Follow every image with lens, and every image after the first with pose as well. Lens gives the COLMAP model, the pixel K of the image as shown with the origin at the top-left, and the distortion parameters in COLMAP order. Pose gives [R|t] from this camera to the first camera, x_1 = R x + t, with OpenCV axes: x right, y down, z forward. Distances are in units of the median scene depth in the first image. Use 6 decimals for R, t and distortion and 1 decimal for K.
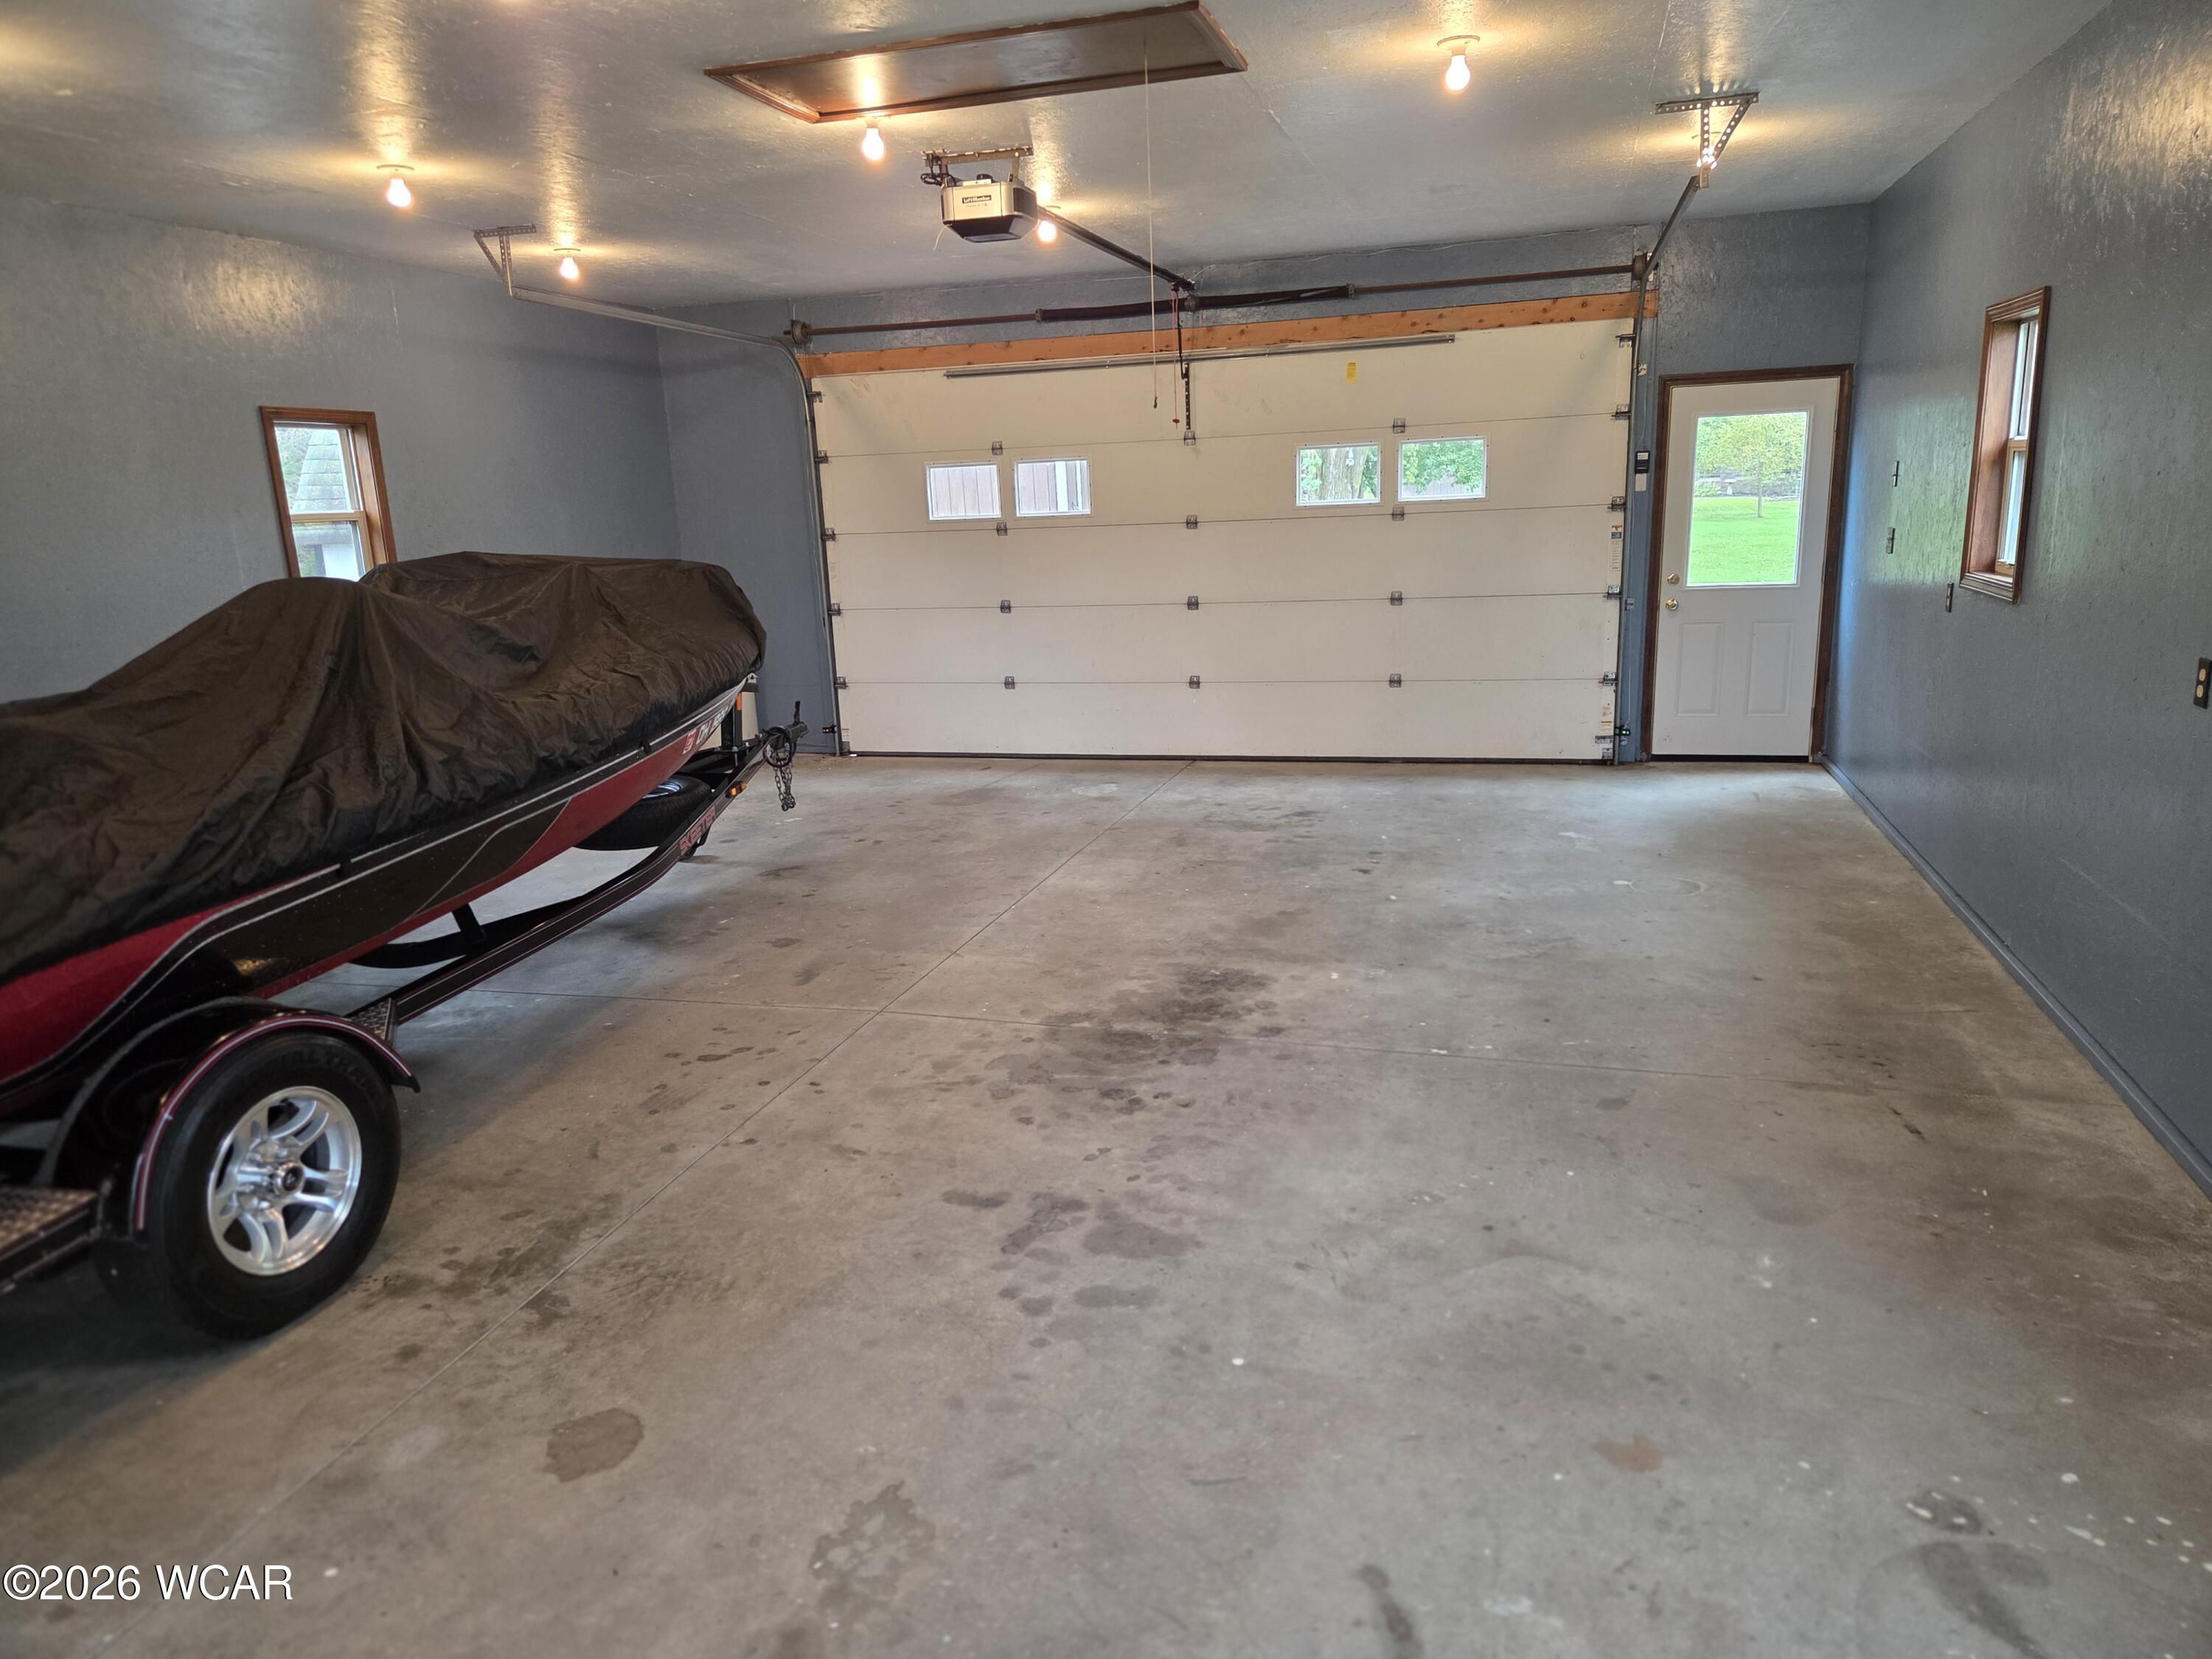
lens RADIAL K [[1492.9, 0, 1113.2], [0, 1492.9, 833.7], [0, 0, 1]] dist [0.080432, -0.057314]
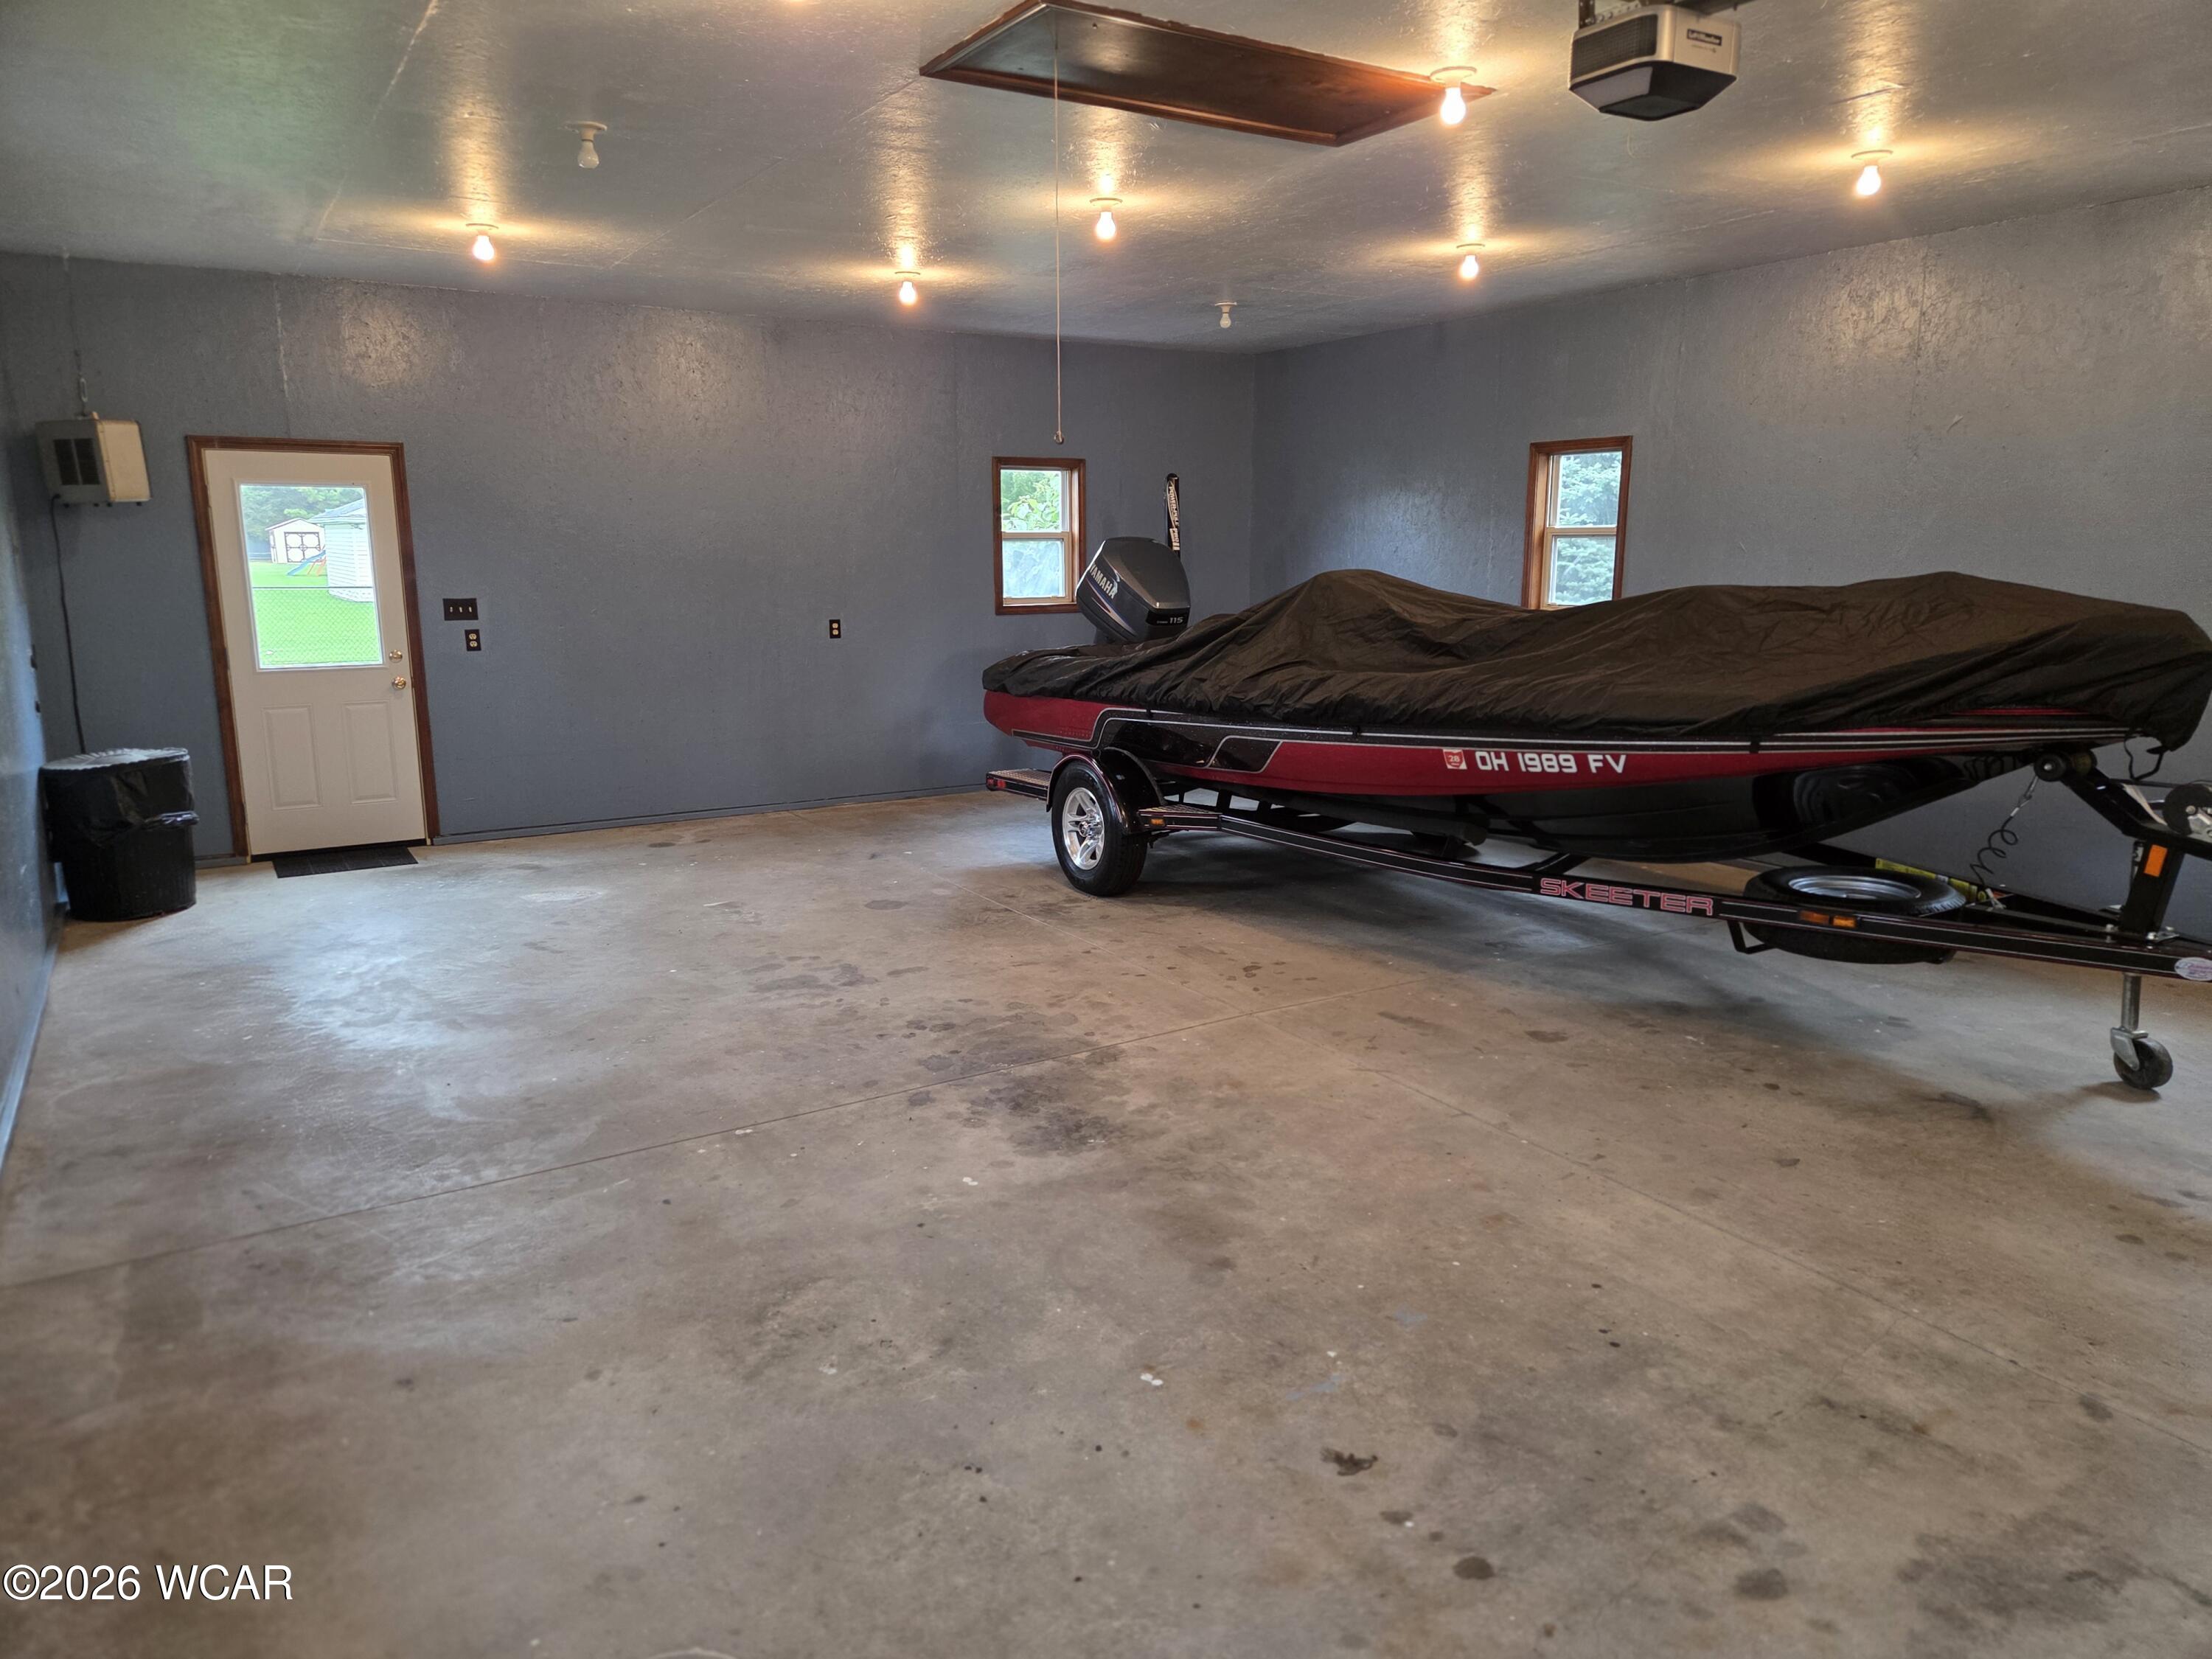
lens RADIAL K [[1492.9, 0, 1110.8], [0, 1492.9, 827.2], [0, 0, 1]] dist [0.080432, -0.057314]
pose [[-0.678353, 0.183169, -0.711538, 0.667957], [-0.136034, 0.920373, 0.366619, -0.394425], [0.722033, 0.345490, -0.599420, 1.588574]]
